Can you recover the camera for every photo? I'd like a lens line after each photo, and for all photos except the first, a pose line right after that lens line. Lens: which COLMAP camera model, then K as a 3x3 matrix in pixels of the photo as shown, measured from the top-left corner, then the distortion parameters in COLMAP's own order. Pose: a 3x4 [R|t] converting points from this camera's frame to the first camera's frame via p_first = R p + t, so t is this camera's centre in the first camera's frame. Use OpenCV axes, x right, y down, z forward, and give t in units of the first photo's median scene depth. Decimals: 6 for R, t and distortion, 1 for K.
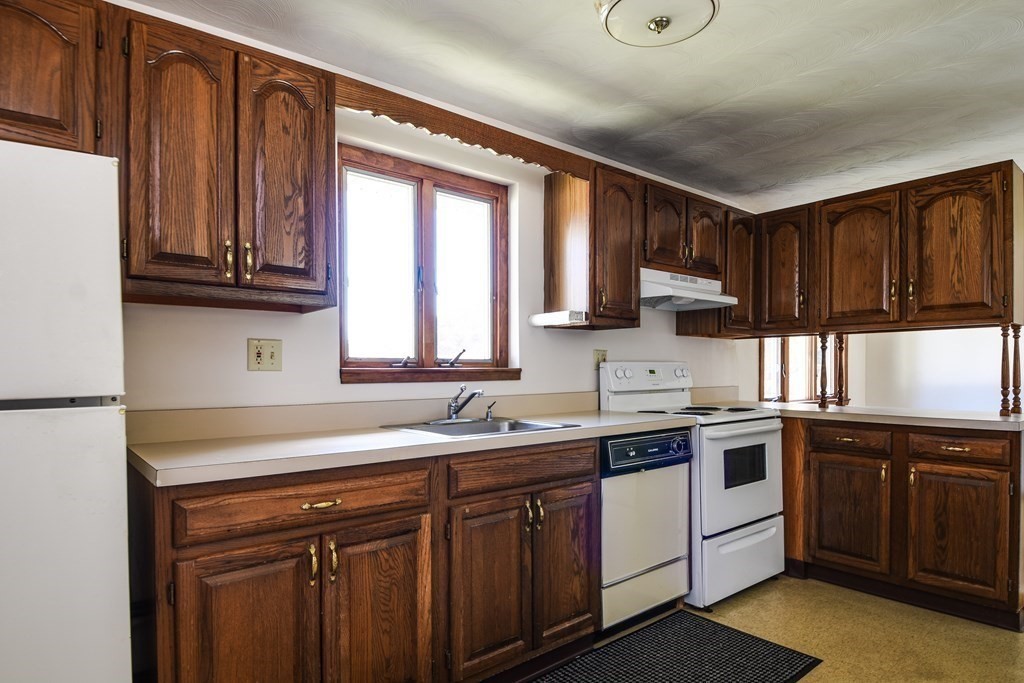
lens RADIAL K [[583.9, 0, 509.6], [0, 583.9, 376.3], [0, 0, 1]] dist [0.051864, -0.054340]
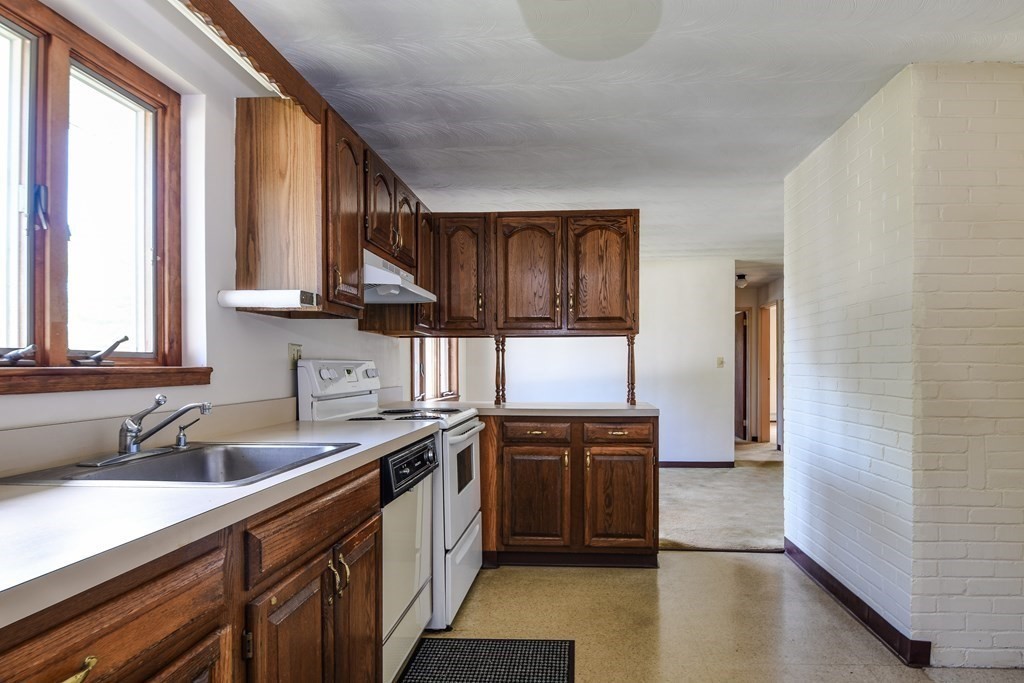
lens RADIAL K [[576.7, 0, 558.3], [0, 576.7, 377.1], [0, 0, 1]] dist [0.046824, -0.050498]
pose [[0.676041, -0.009767, 0.736799, -0.209277], [0.008275, 0.999950, 0.005662, -0.003060], [-0.736818, 0.002269, 0.676088, 0.244329]]
